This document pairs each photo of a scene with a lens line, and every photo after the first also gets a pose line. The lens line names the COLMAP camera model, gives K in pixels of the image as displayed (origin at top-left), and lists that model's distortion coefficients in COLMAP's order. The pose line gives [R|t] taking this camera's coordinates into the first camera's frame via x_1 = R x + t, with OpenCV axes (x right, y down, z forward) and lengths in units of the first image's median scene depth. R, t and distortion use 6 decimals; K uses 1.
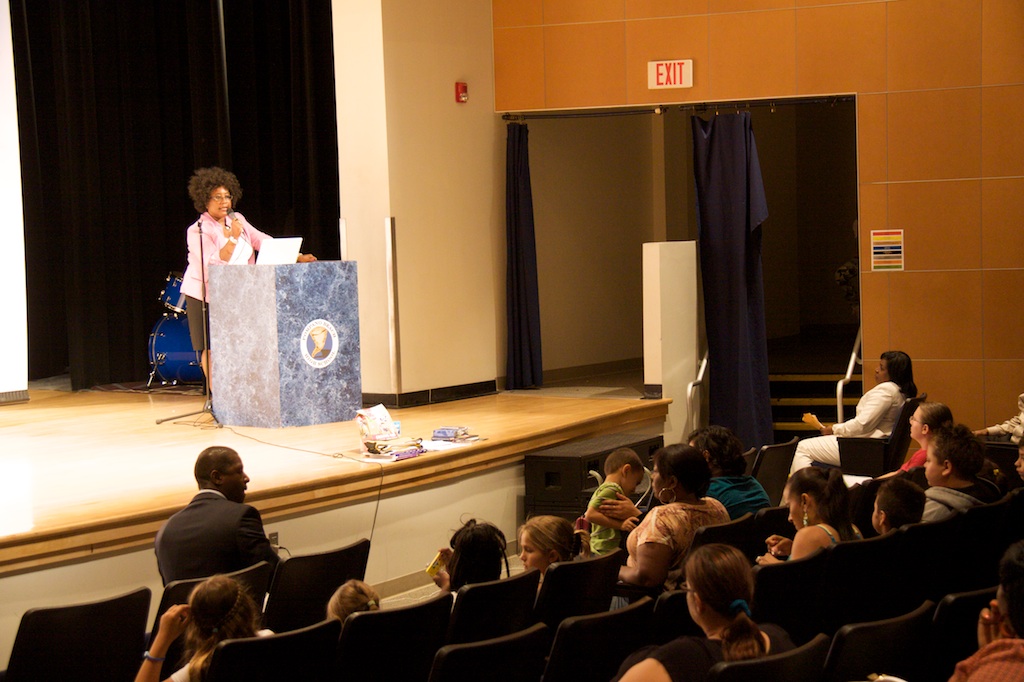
lens RADIAL K [[2165.1, 0, 512.0], [0, 2165.1, 341.0], [0, 0, 1]] dist [0.433117, 0.089461]
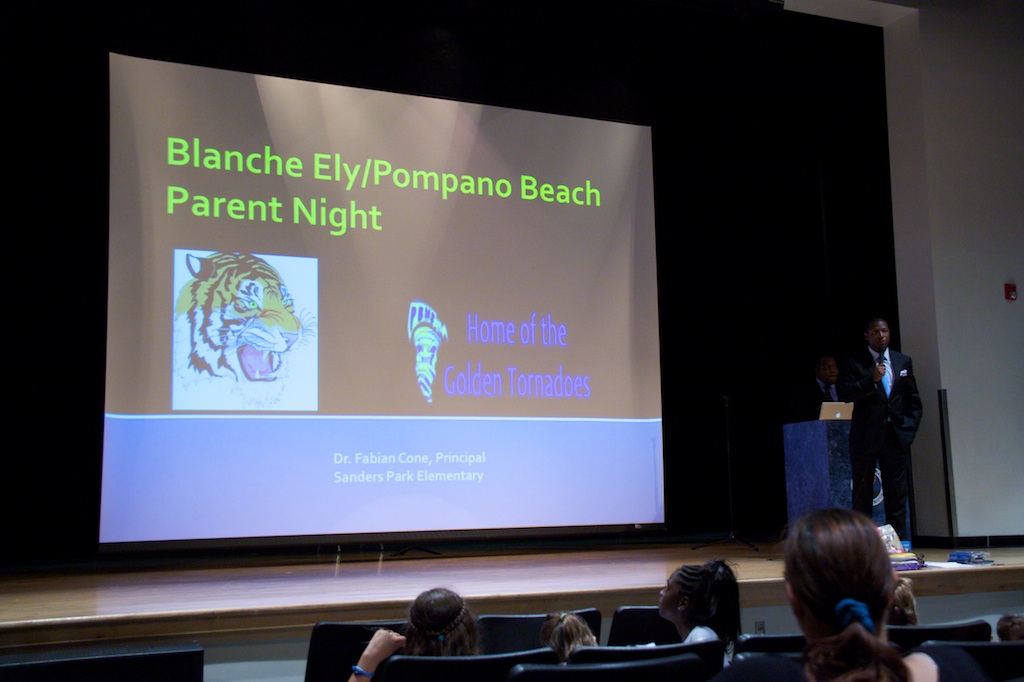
lens RADIAL K [[1289.7, 0, 512.0], [0, 1289.7, 341.0], [0, 0, 1]] dist [0.095350, 0.016218]
pose [[0.884148, -0.047498, -0.464786, 0.078003], [-0.031035, 0.986651, -0.159865, 0.044383], [0.466175, 0.155769, 0.870872, 0.263562]]
